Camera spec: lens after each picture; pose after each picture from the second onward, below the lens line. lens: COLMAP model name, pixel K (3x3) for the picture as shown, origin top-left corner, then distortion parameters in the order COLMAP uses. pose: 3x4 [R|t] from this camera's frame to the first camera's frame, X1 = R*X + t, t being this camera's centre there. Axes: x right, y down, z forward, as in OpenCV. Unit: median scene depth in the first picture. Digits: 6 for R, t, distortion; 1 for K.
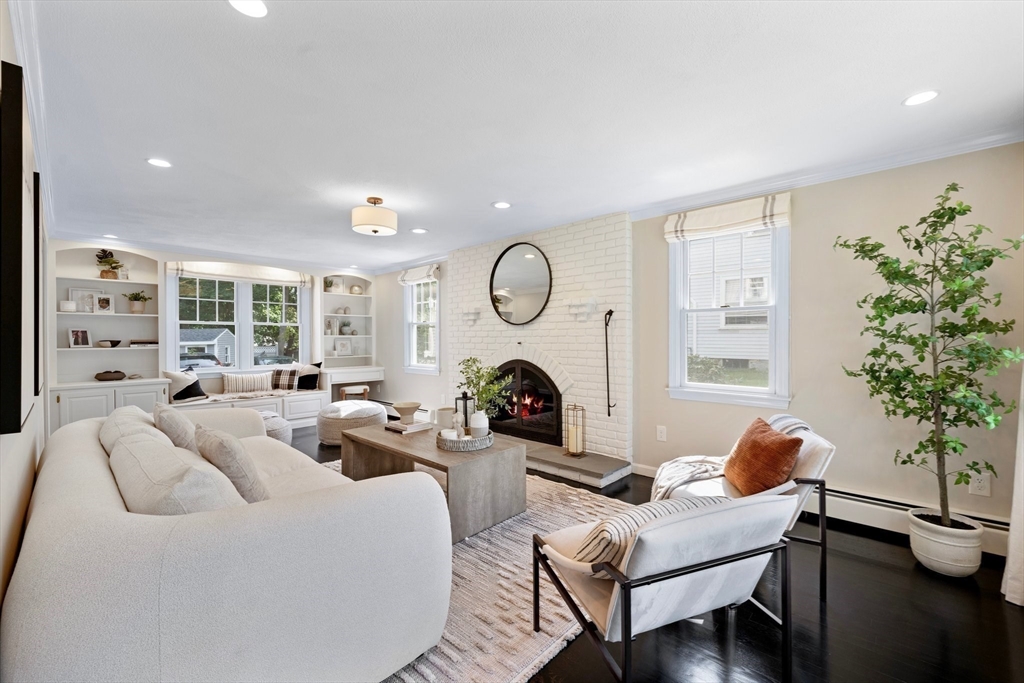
lens RADIAL K [[417.8, 0, 516.2], [0, 417.8, 341.9], [0, 0, 1]] dist [0.001478, 0.000132]
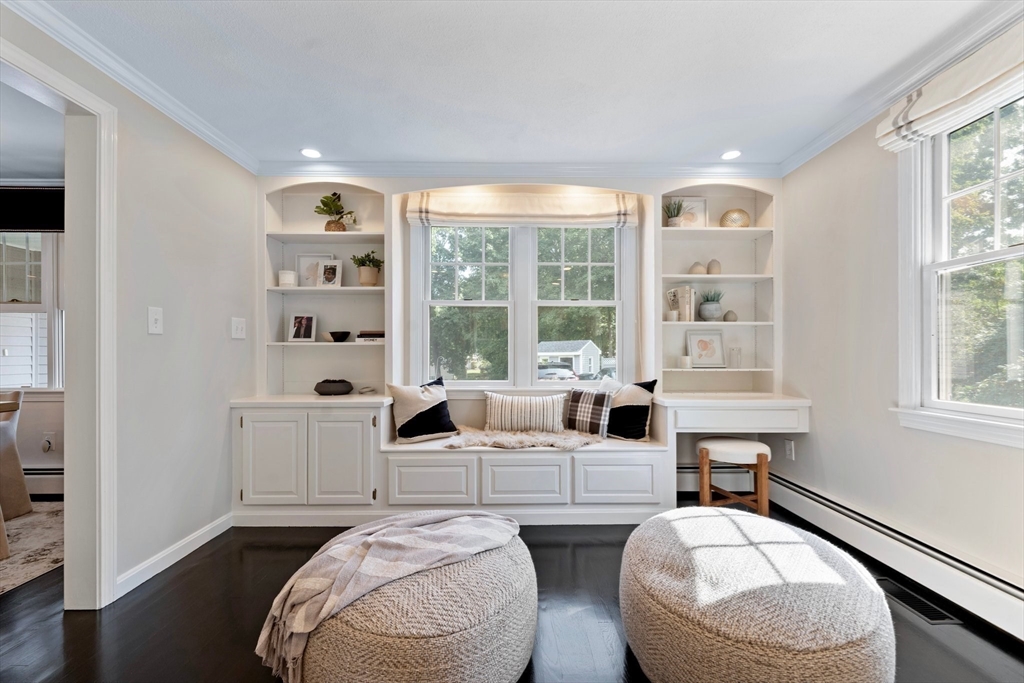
lens RADIAL K [[400.1, 0, 530.1], [0, 400.1, 353.2], [0, 0, 1]] dist [-0.000943, -0.000217]
pose [[0.700667, 0.002407, -0.713485, -0.259407], [-0.008291, 0.999954, -0.004769, 0.023290], [0.713441, 0.009257, 0.700655, 0.615118]]
